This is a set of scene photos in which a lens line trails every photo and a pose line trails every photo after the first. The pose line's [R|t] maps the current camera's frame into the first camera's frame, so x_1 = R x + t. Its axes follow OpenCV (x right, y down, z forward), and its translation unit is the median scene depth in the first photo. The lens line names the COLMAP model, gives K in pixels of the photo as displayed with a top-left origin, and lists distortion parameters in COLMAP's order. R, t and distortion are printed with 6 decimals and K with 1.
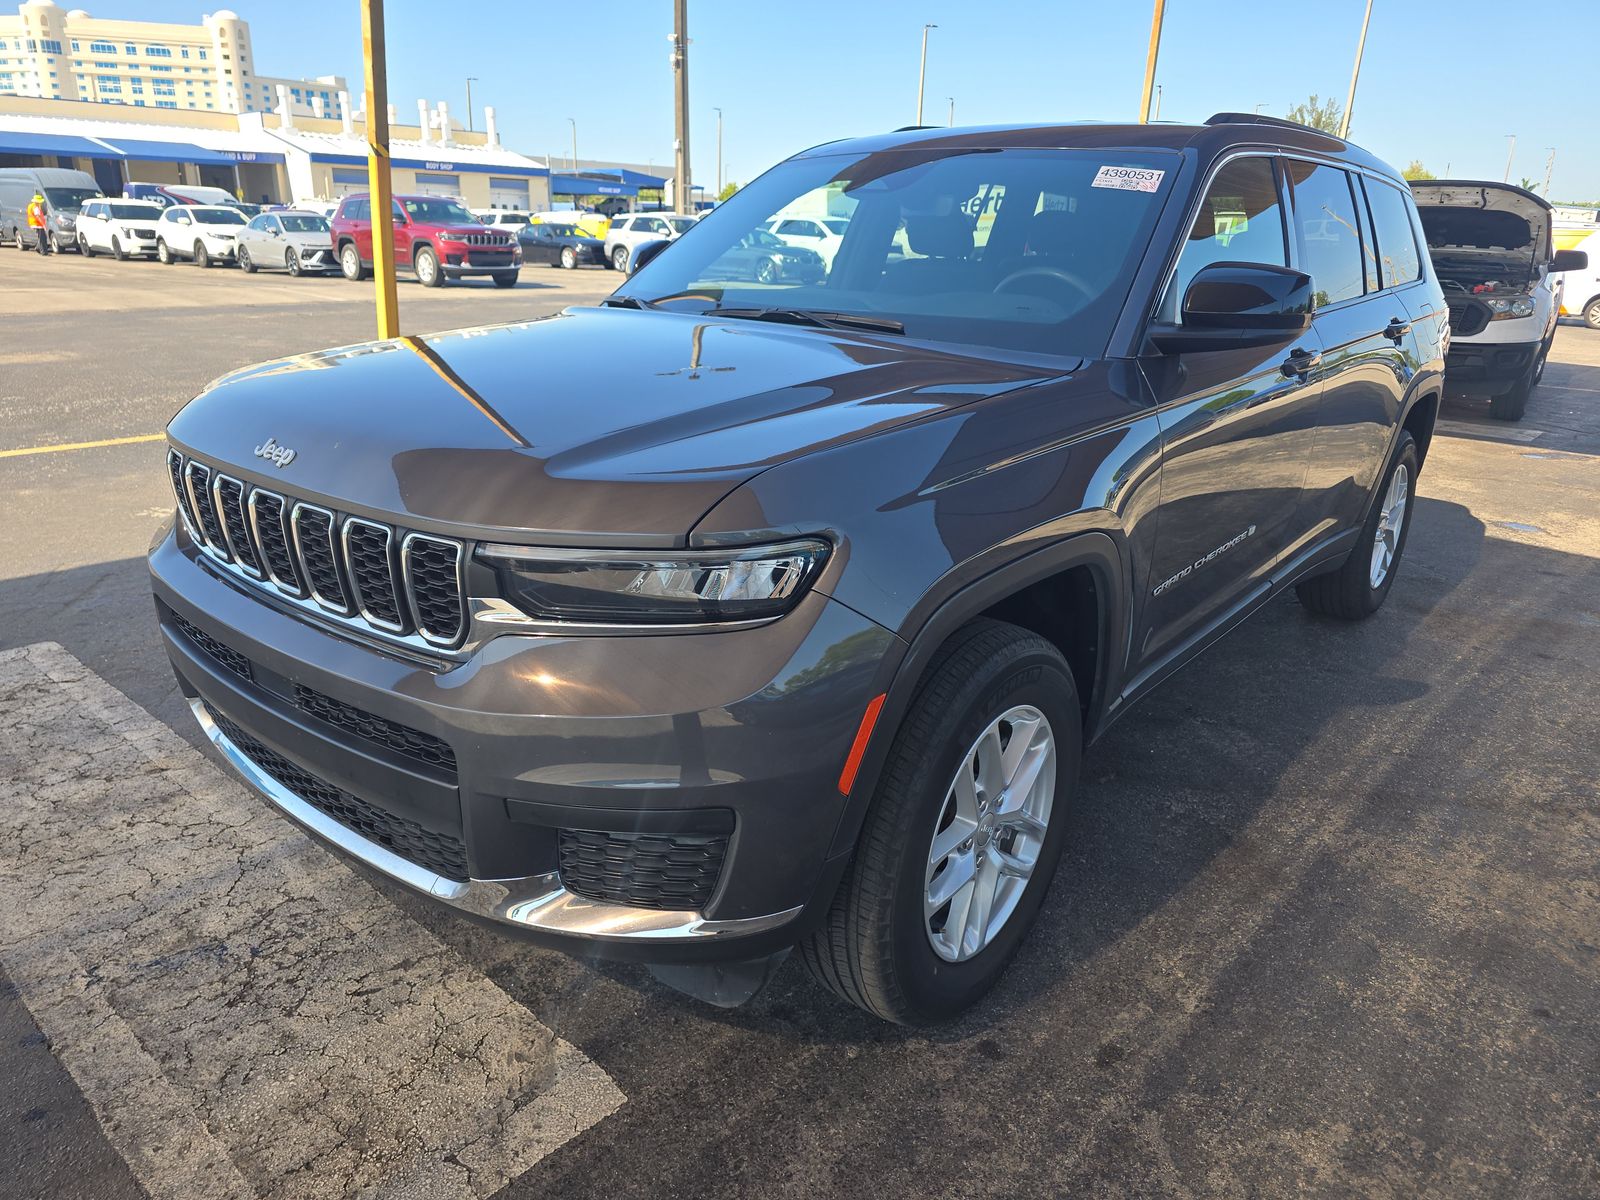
lens RADIAL K [[1083.4, 0, 799.0], [0, 1083.4, 600.6], [0, 0, 1]] dist [0.025795, -0.010293]
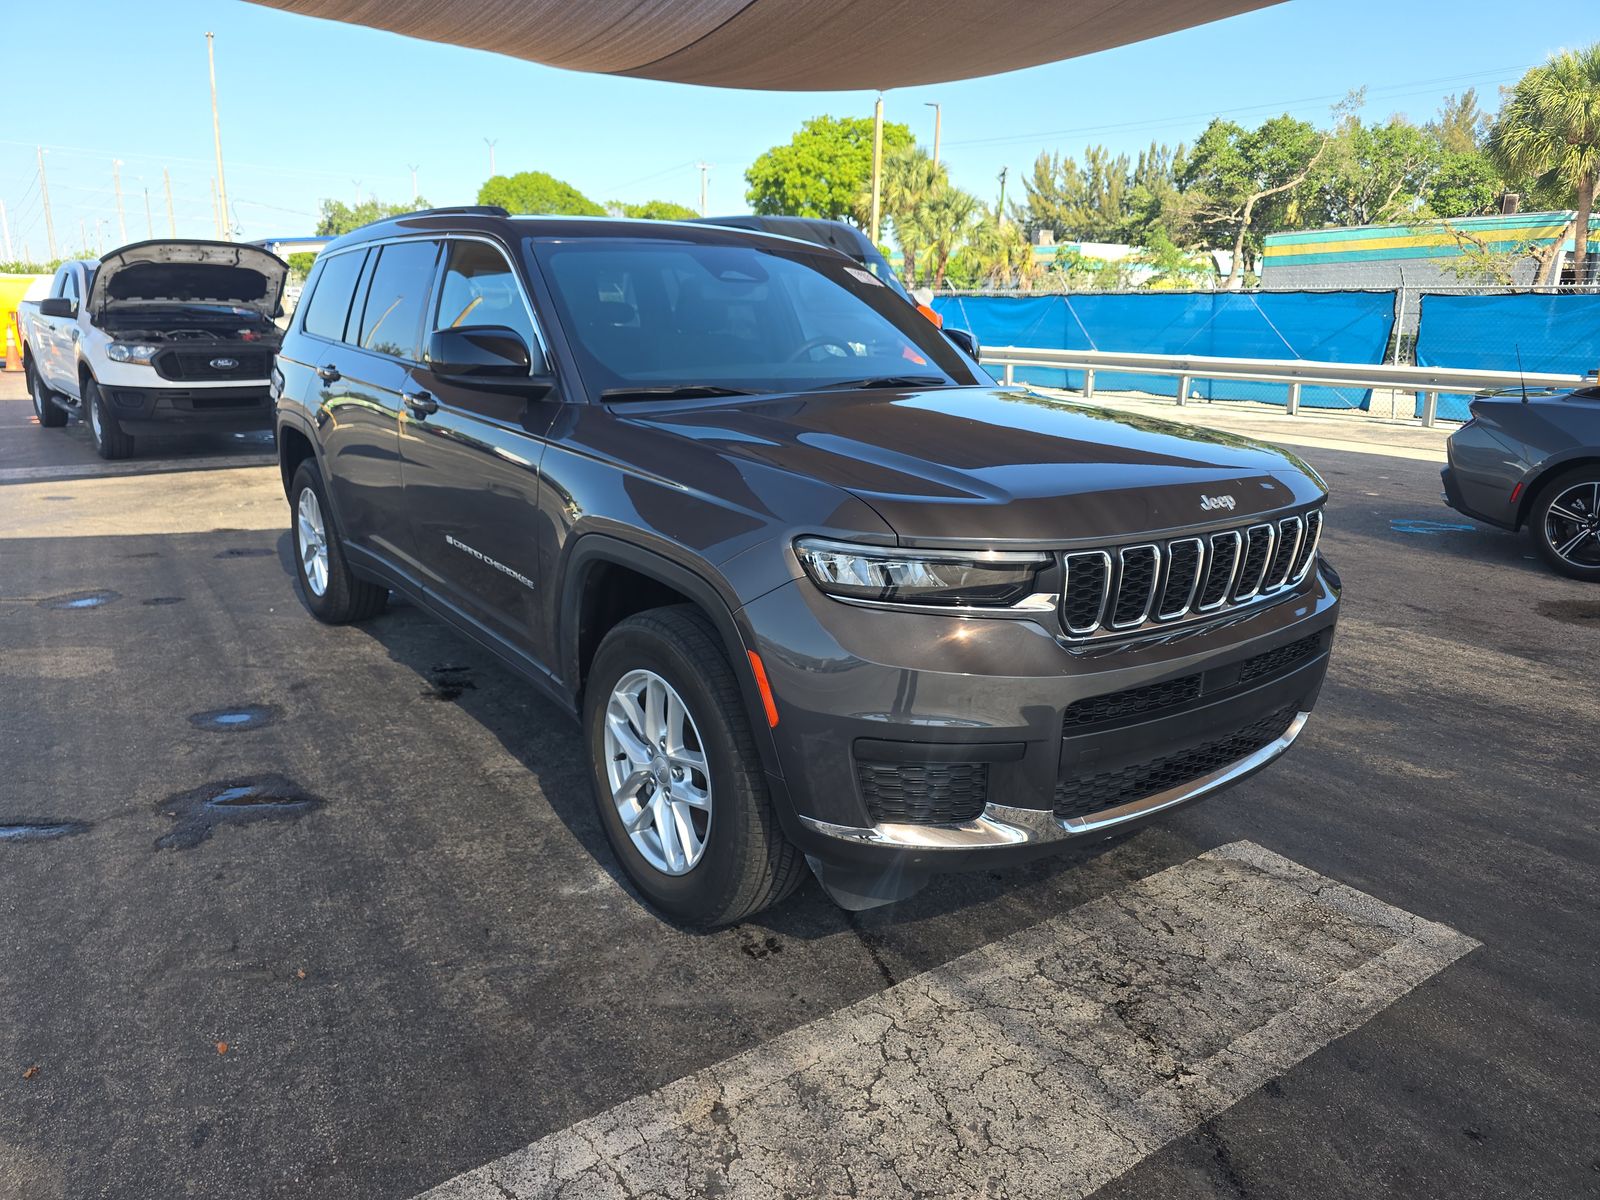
lens RADIAL K [[1083.4, 0, 798.4], [0, 1083.4, 599.5], [0, 0, 1]] dist [0.025795, -0.010293]
pose [[0.232389, -0.273723, 0.933312, -1.485060], [0.306050, 0.931418, 0.196963, -0.347603], [-0.923217, 0.239868, 0.300224, 0.886916]]
